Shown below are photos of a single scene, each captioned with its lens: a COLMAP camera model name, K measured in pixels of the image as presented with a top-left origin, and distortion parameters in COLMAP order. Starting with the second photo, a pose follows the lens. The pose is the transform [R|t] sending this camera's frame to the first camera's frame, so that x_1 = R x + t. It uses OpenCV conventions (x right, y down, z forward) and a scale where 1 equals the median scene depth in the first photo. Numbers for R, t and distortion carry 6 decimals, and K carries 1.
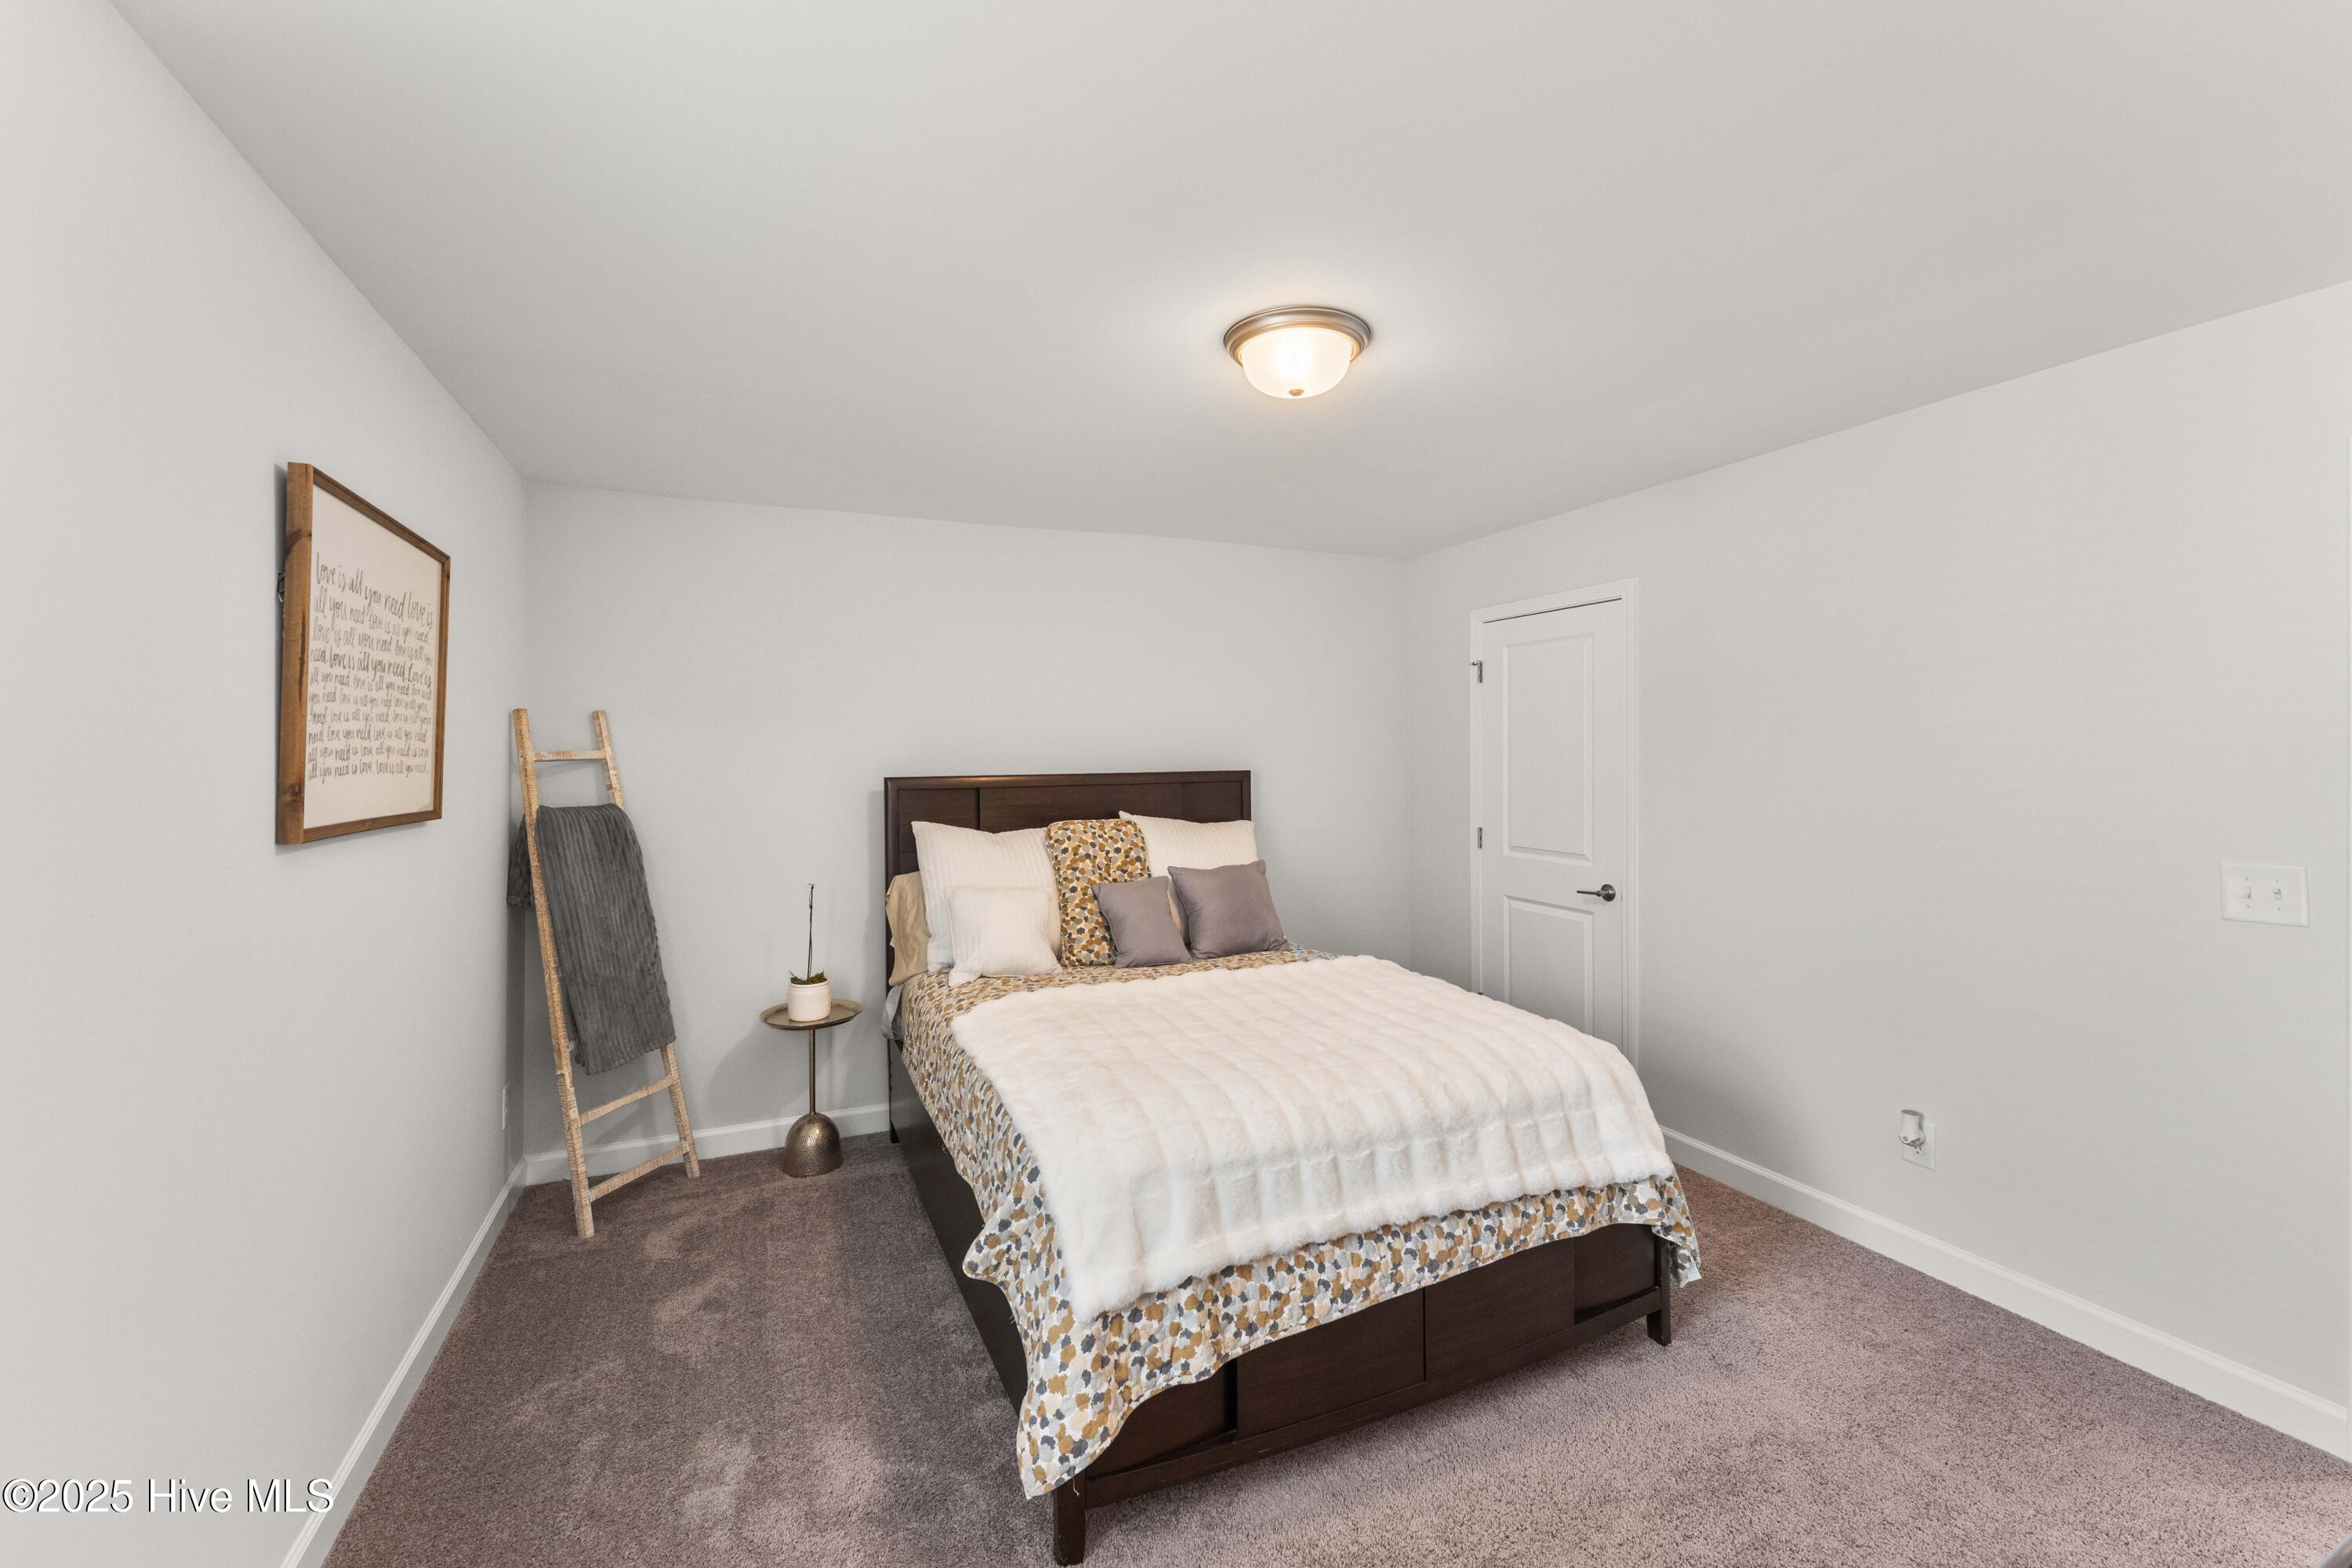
lens RADIAL K [[956.1, 0, 1170.7], [0, 956.1, 759.0], [0, 0, 1]] dist [-0.000907, -0.000068]
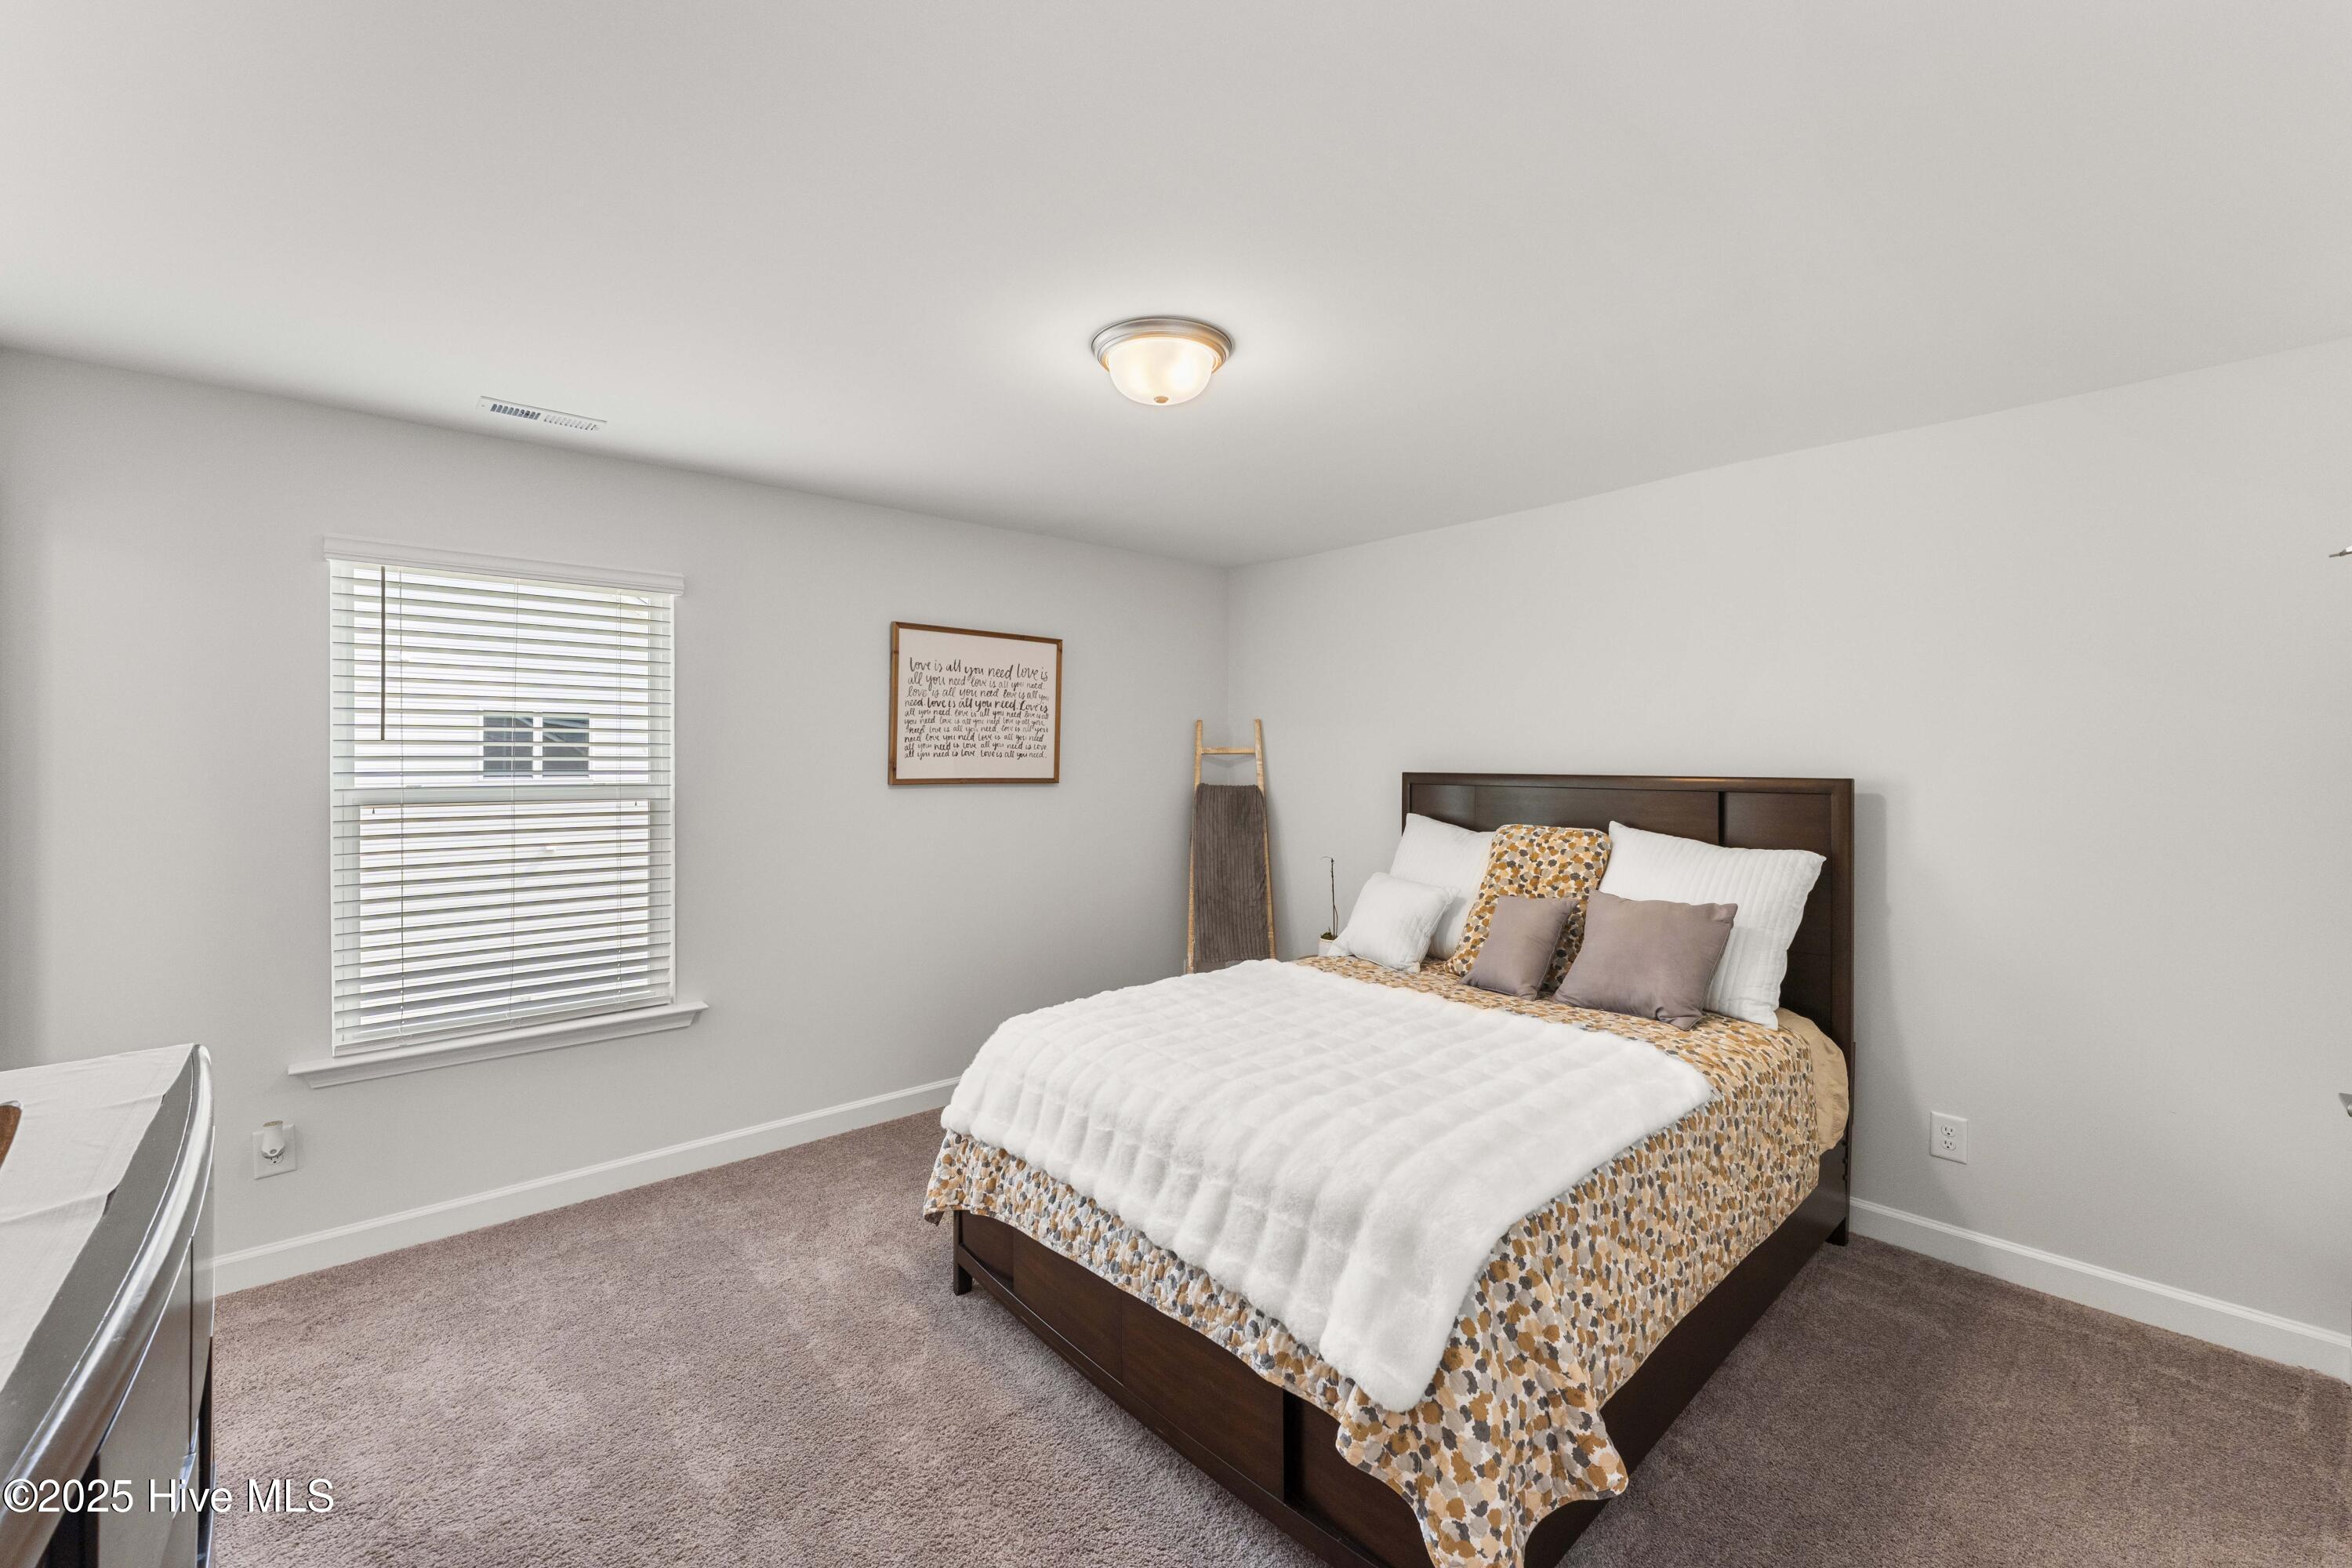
lens RADIAL K [[970.4, 0, 1166.7], [0, 970.4, 770.3], [0, 0, 1]] dist [0.000707, 0.000513]
pose [[0.295671, 0.019680, -0.955087, 1.087631], [-0.011679, 0.999788, 0.016986, 0.002850], [0.955219, 0.006132, 0.295838, 0.665599]]
